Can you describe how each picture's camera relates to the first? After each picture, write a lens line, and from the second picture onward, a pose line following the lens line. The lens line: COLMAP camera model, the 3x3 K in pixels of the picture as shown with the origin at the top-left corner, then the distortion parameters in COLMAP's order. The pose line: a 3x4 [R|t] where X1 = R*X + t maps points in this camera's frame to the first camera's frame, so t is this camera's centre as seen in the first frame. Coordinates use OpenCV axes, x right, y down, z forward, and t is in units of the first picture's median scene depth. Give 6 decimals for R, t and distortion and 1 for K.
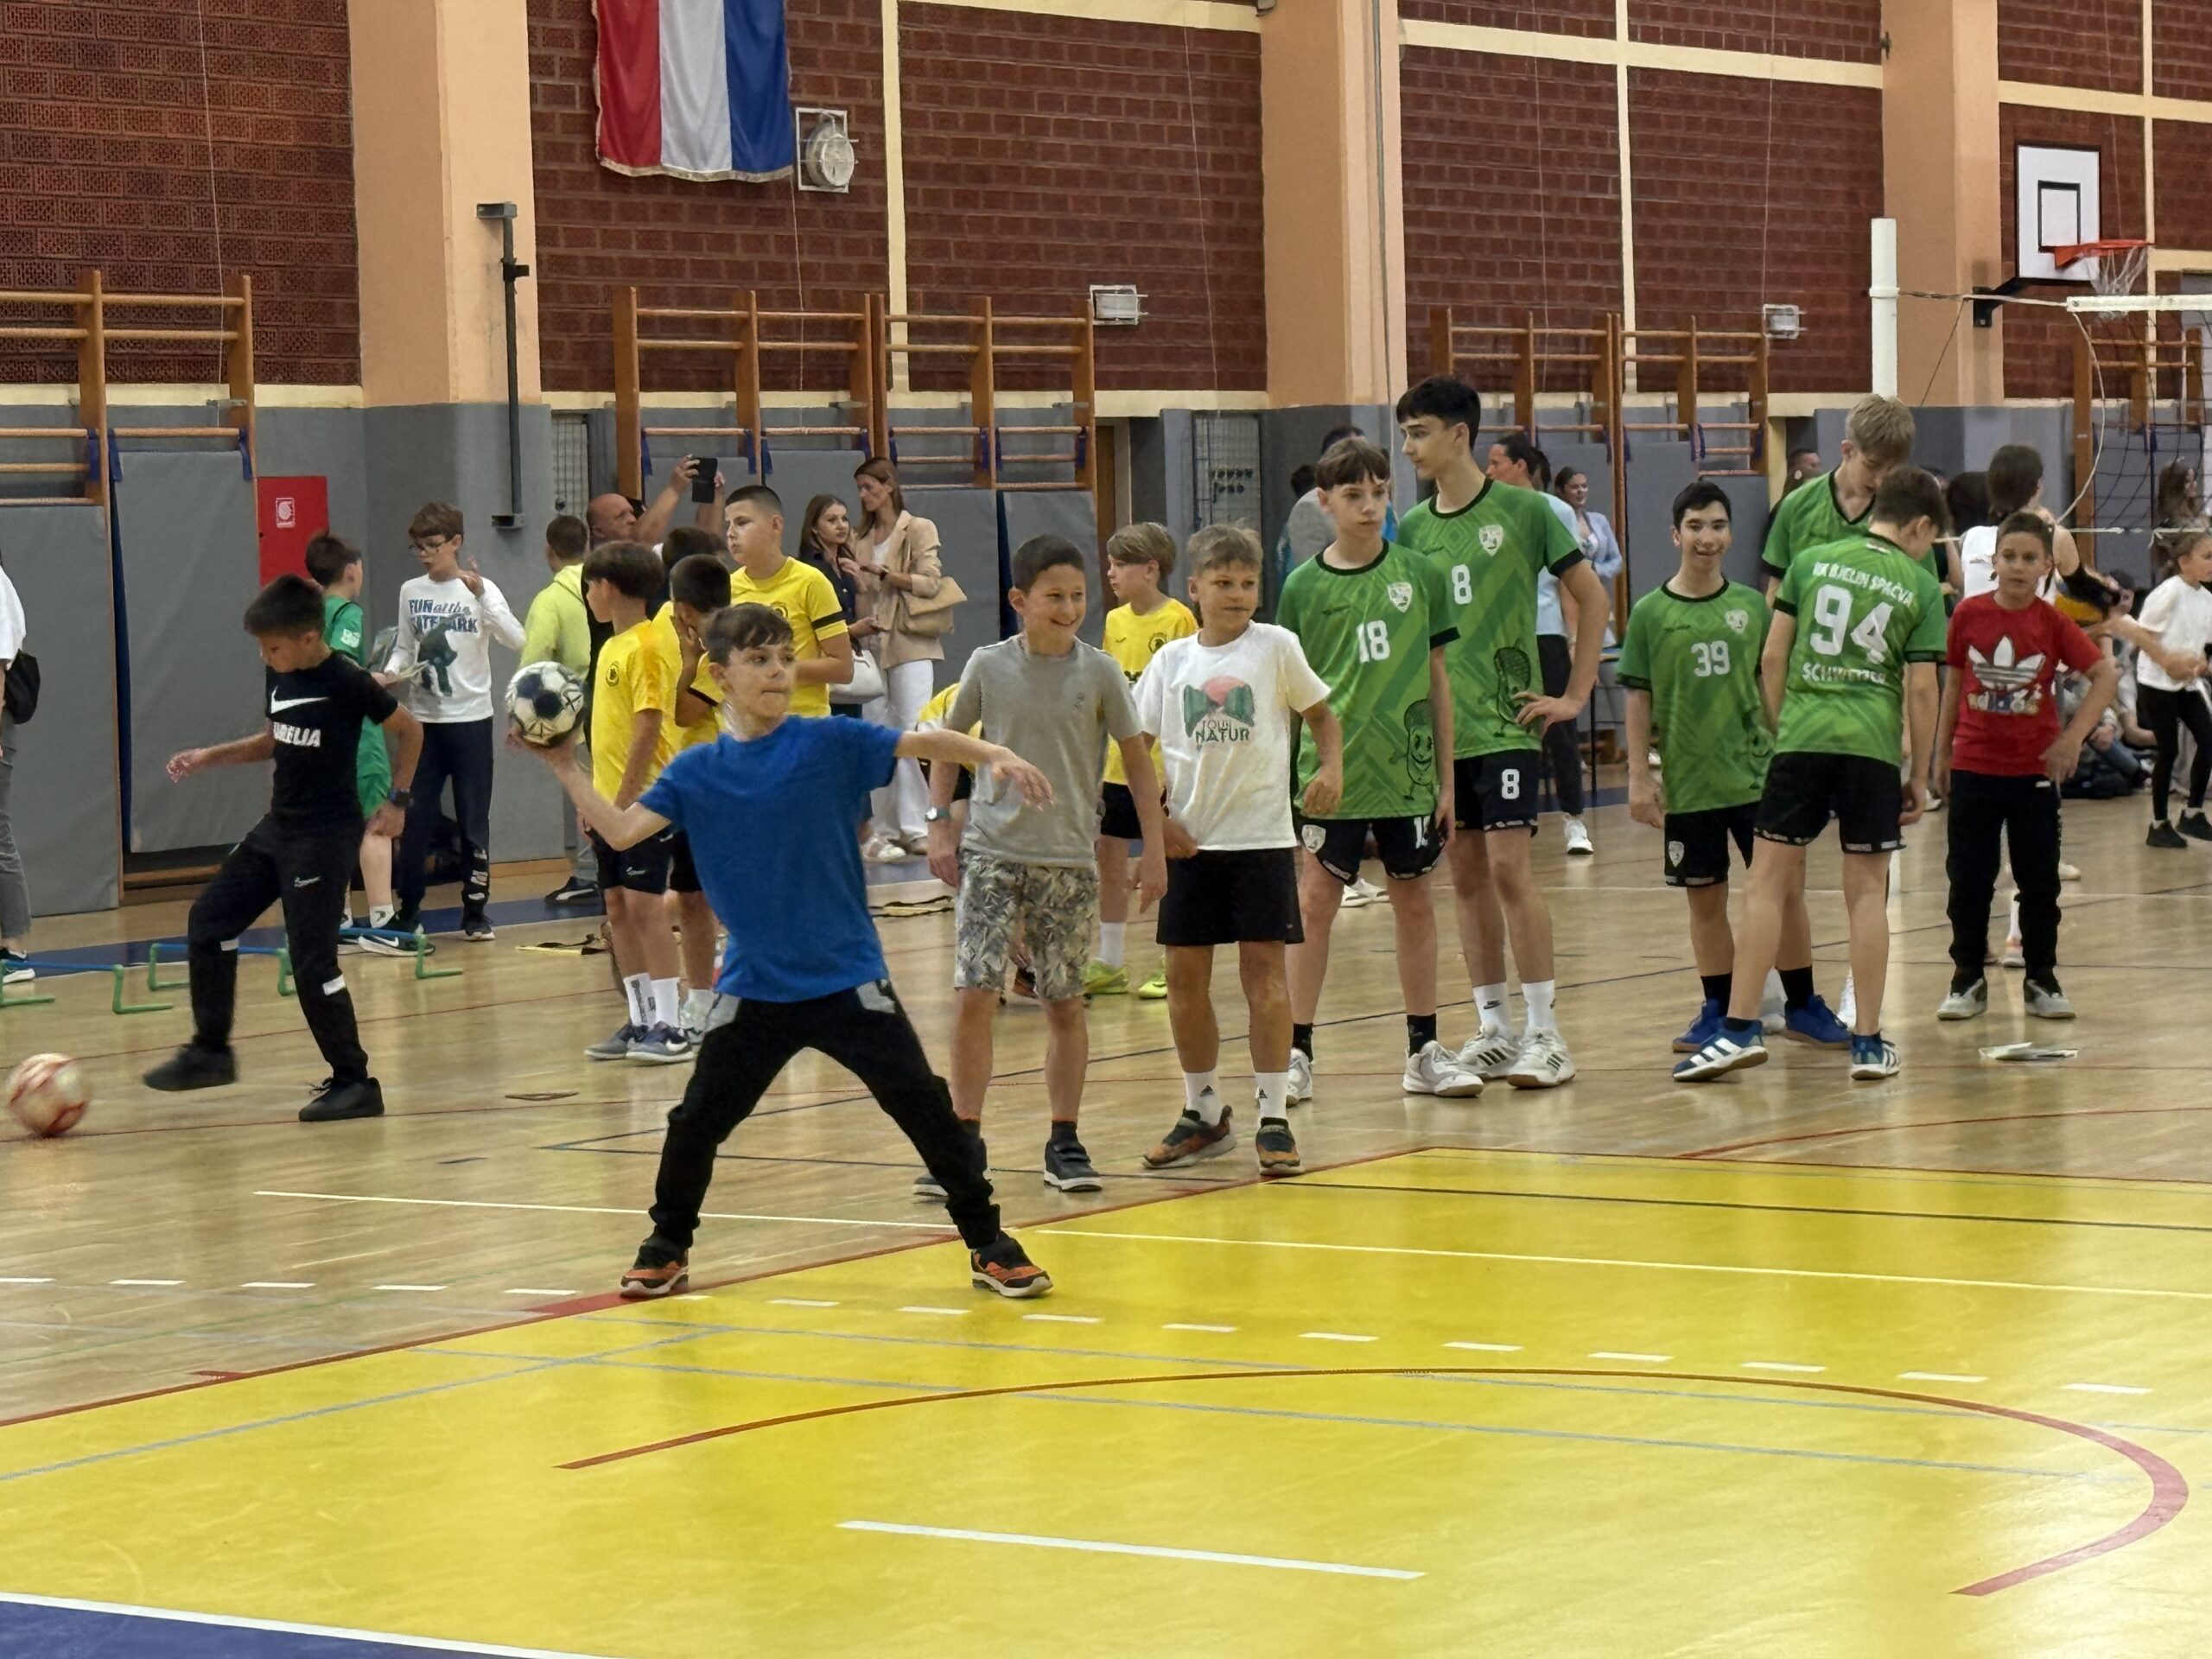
lens RADIAL K [[6071.3, 0, 1106.0], [0, 6071.3, 829.5], [0, 0, 1]] dist [0.179729, -0.730722]
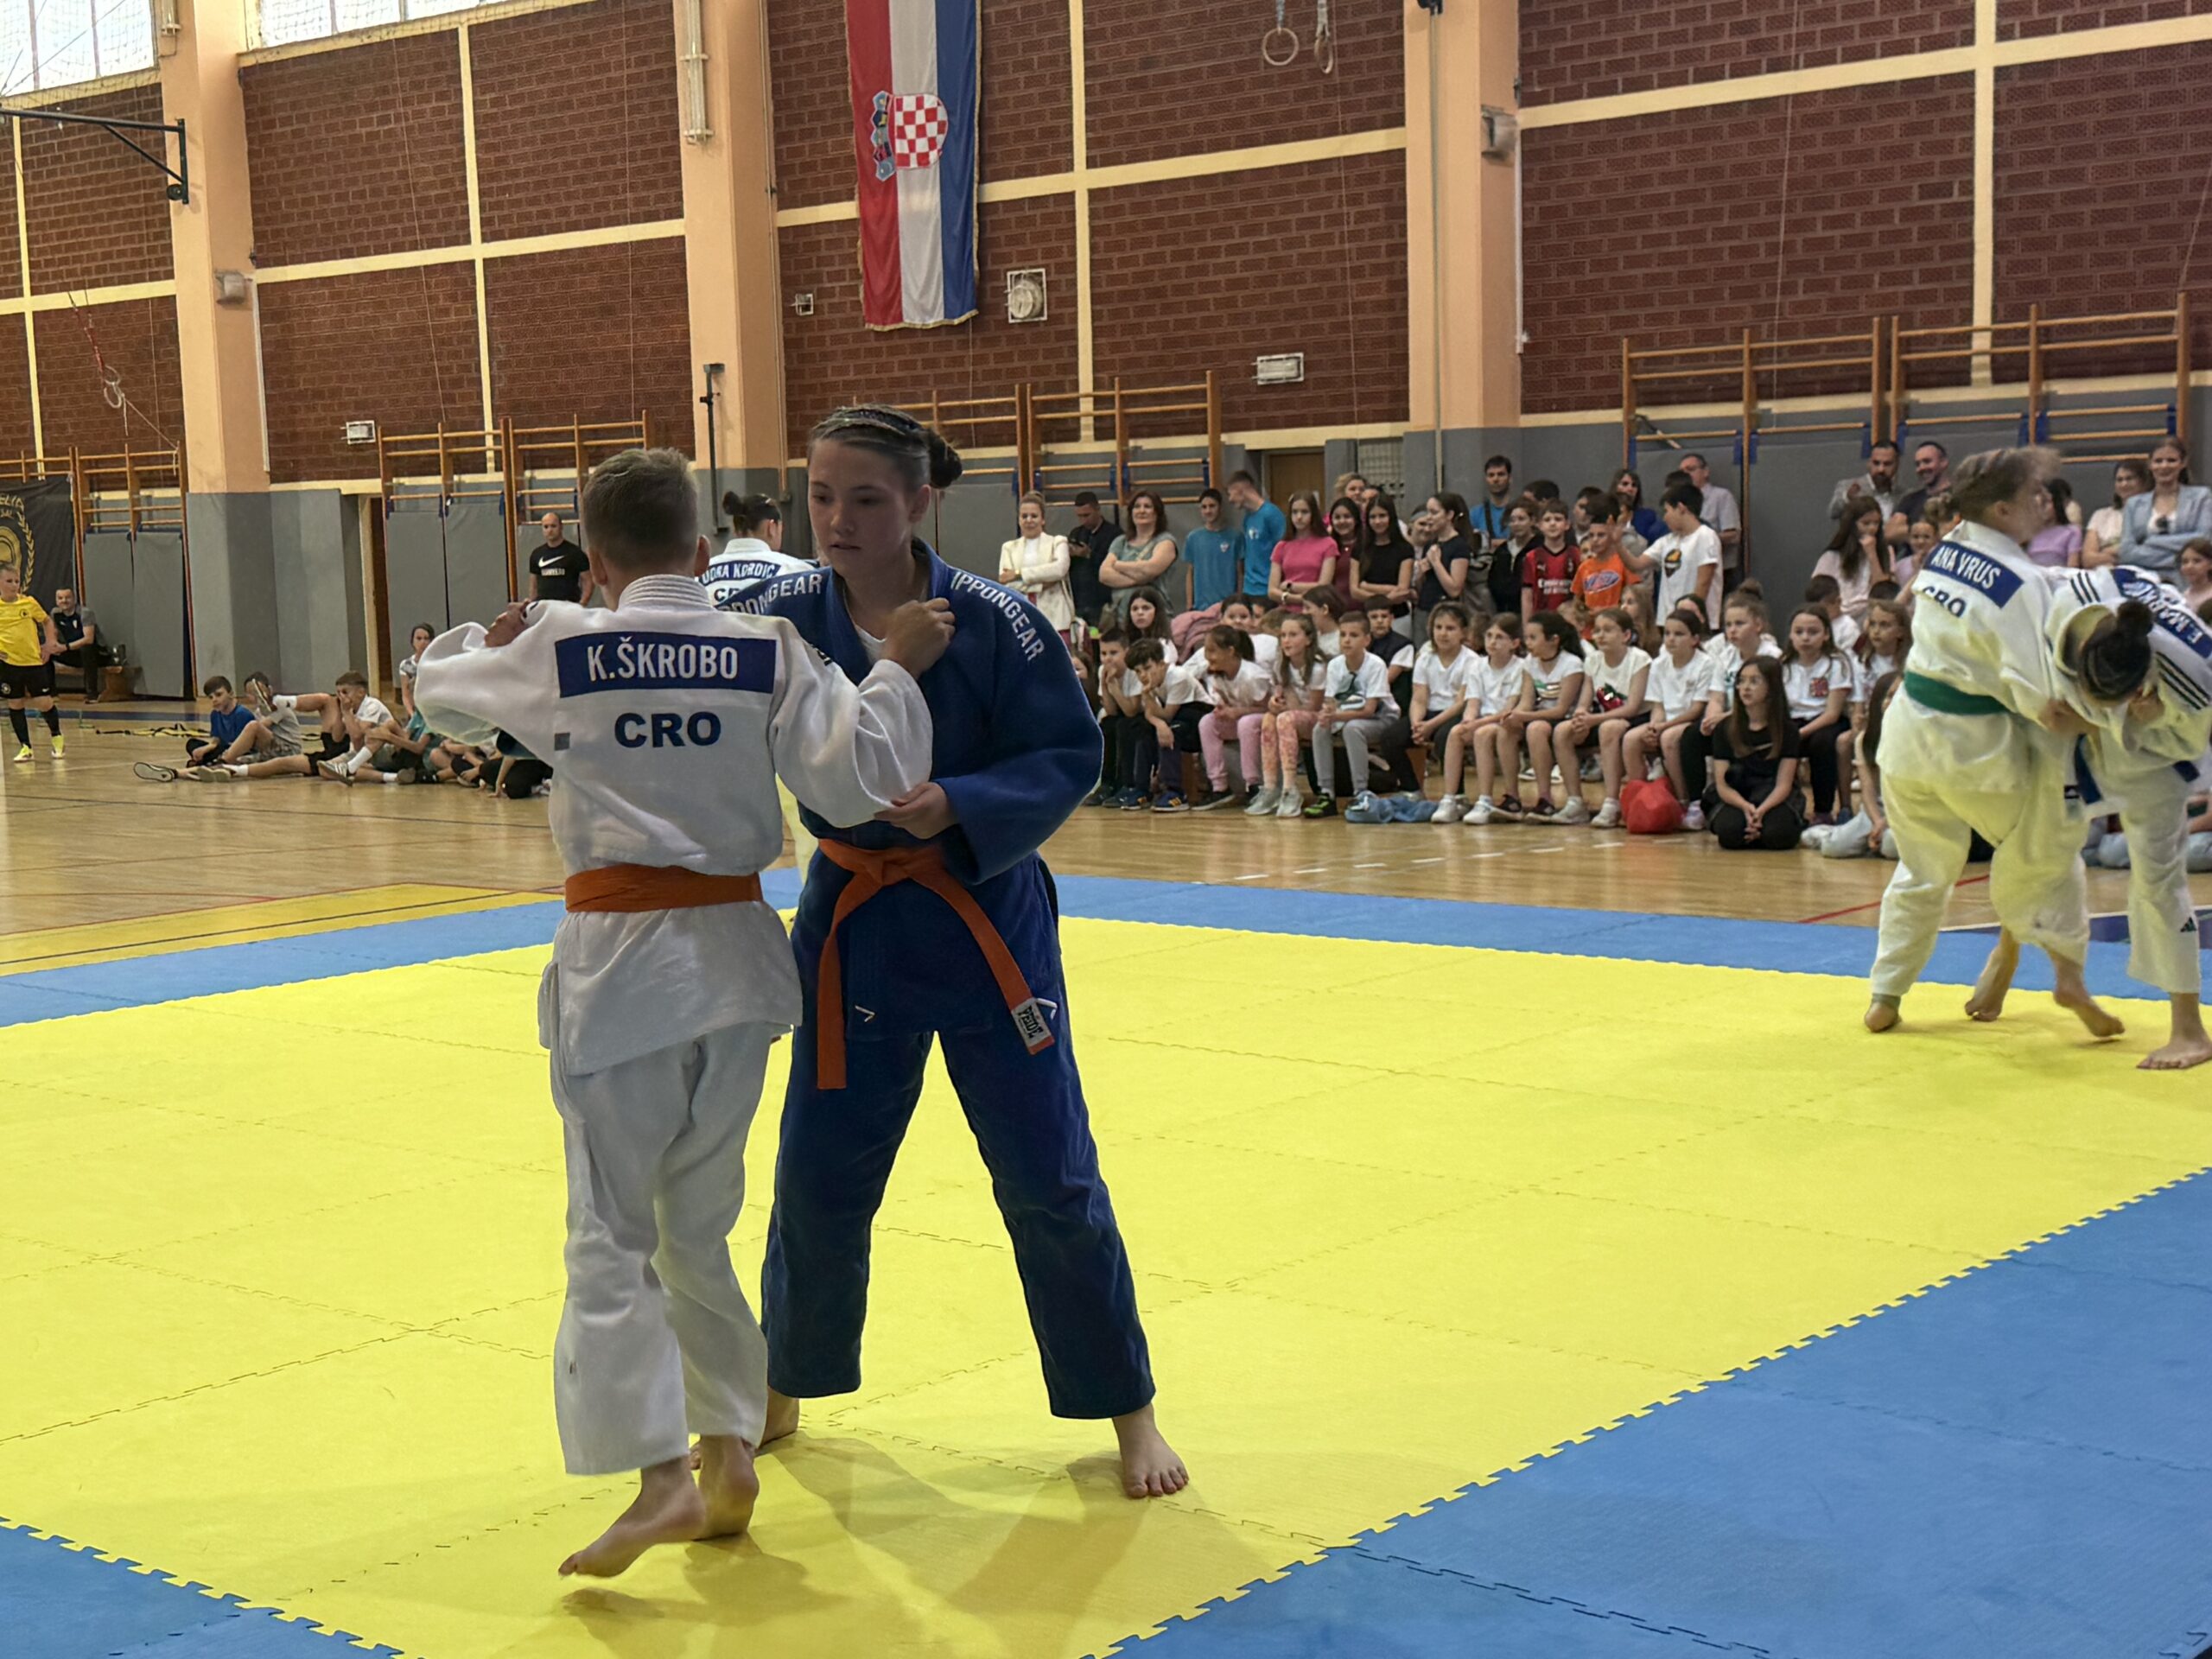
lens RADIAL K [[3098.7, 0, 1061.5], [0, 3098.7, 757.6], [0, 0, 1]] dist [0.346251, -1.055137]
pose [[-0.115762, 0.100484, -0.988181, 0.761785], [-0.019545, 0.994447, 0.103411, -0.072714], [0.993085, 0.031285, -0.113155, 1.069552]]
